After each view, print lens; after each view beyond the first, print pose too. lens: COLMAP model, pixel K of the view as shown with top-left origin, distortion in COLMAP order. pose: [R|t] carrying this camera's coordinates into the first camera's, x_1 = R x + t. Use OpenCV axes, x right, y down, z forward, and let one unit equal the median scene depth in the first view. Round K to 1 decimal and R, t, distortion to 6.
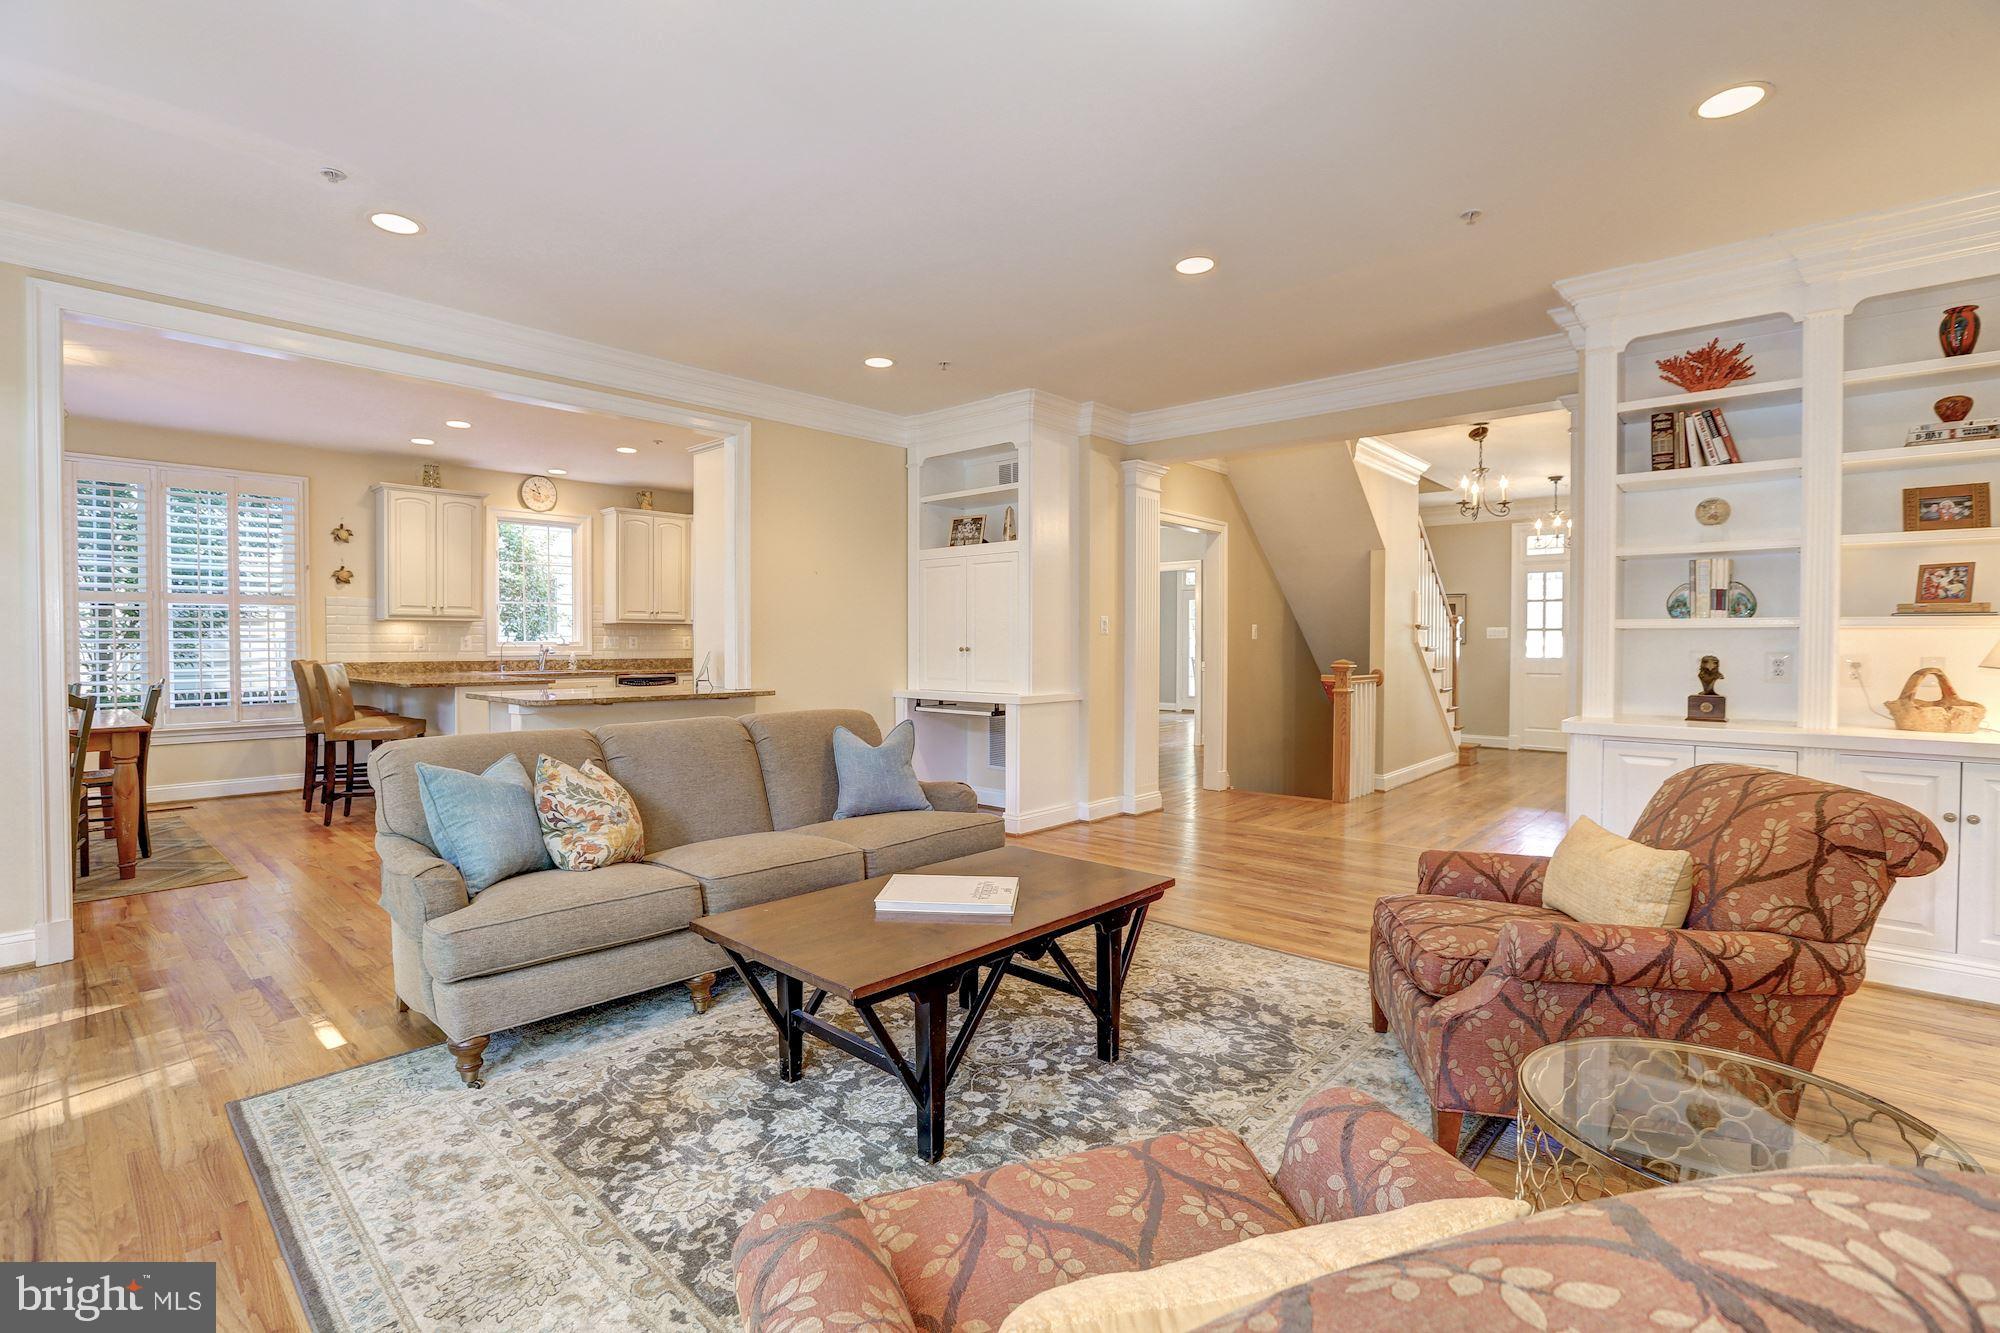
lens RADIAL K [[915.3, 0, 964.8], [0, 915.3, 654.6], [0, 0, 1]] dist [-0.016495, 0.000962]
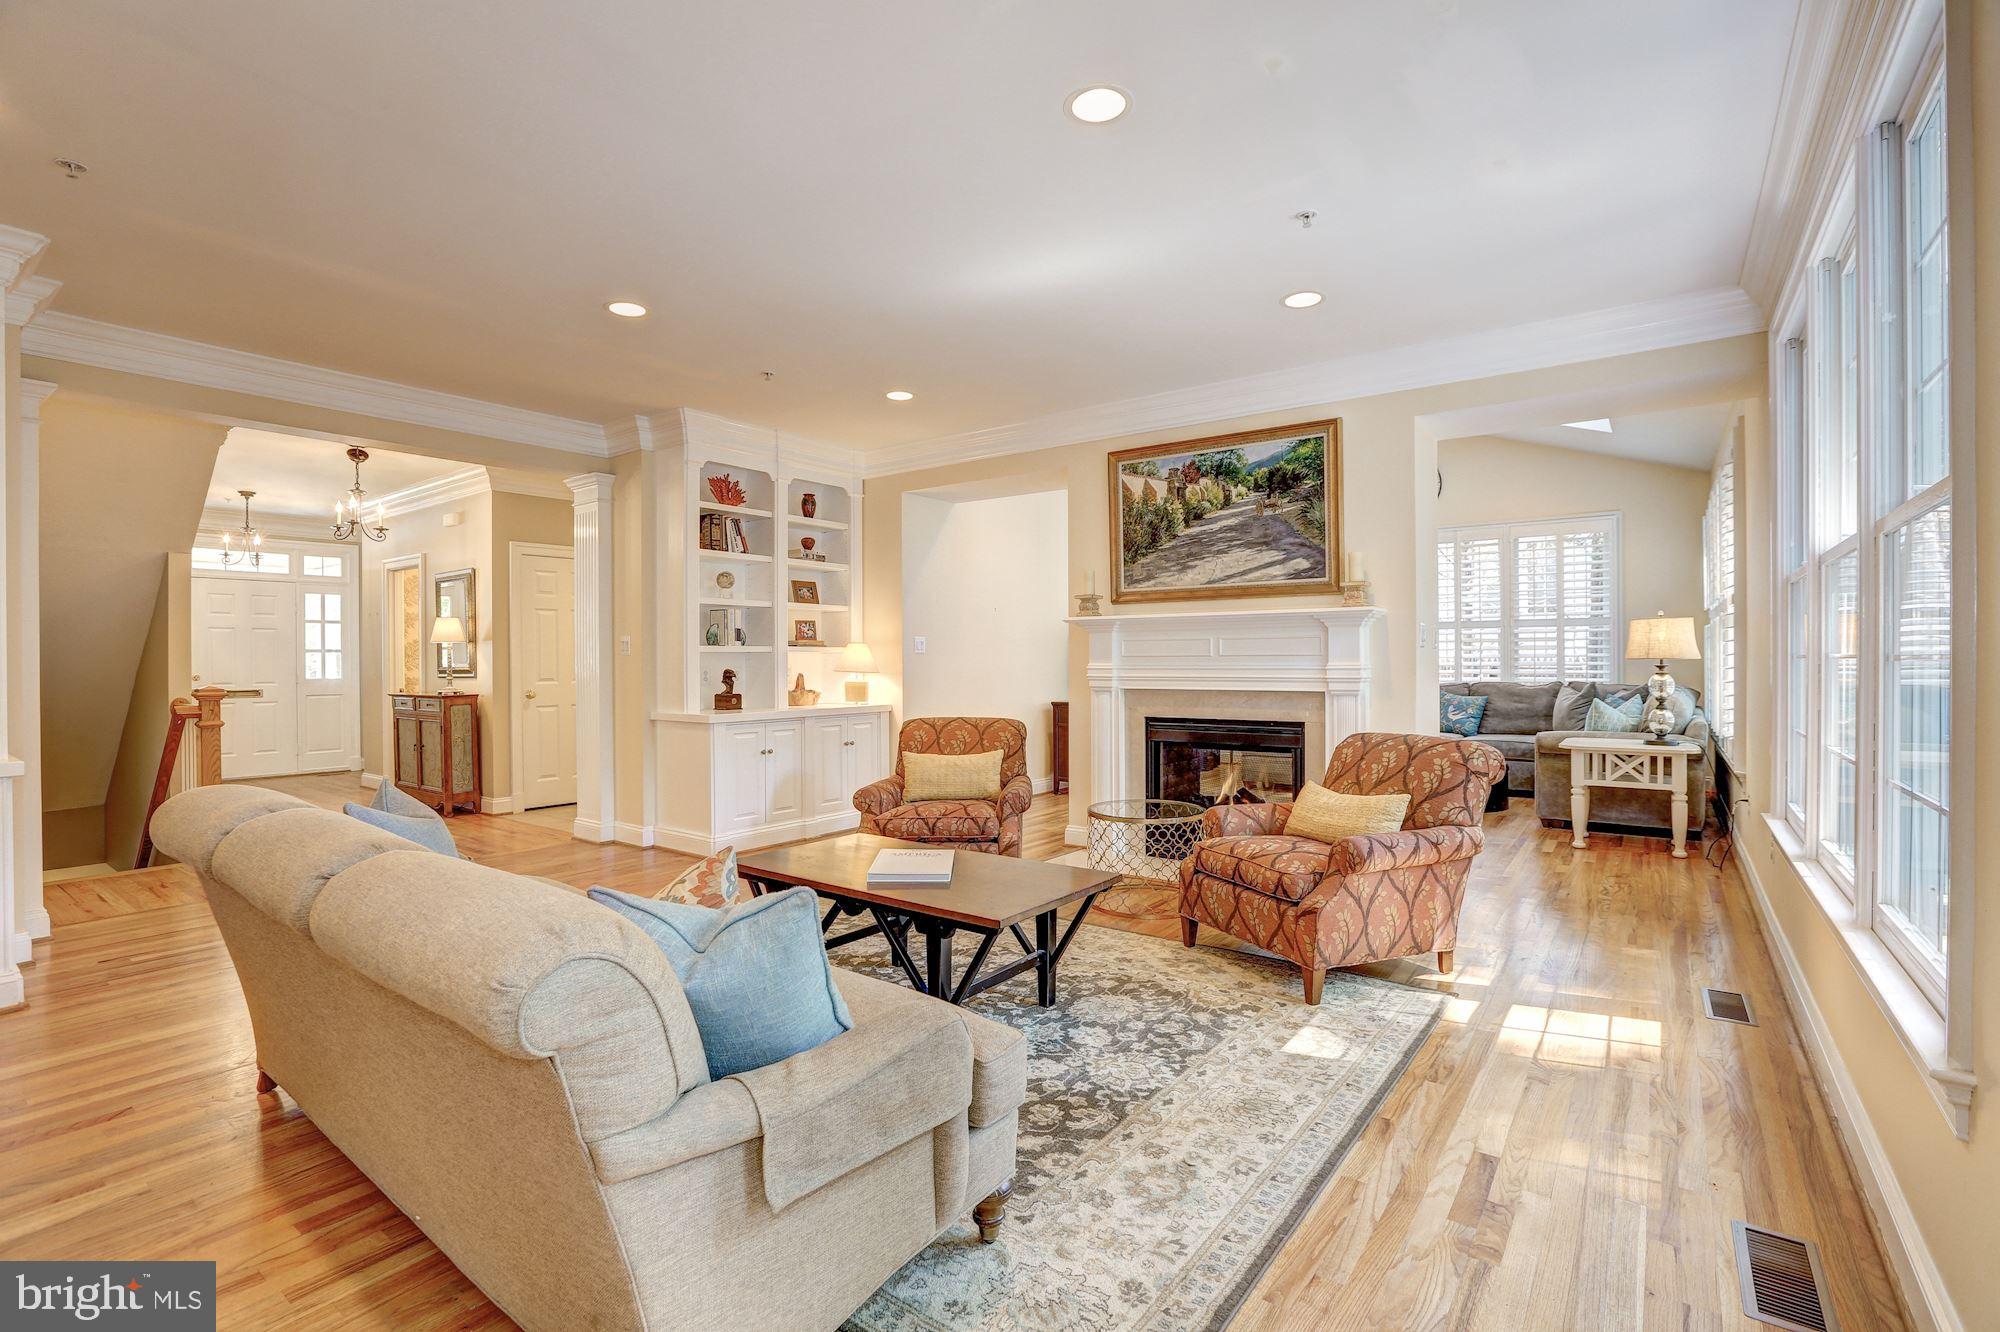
lens RADIAL K [[915.3, 0, 1005.7], [0, 915.3, 668.8], [0, 0, 1]] dist [-0.016495, 0.000962]
pose [[-0.124167, -0.012819, 0.992179, -0.405997], [0.022684, 0.999619, 0.015754, -0.006096], [-0.992002, 0.024463, -0.123829, 0.333859]]
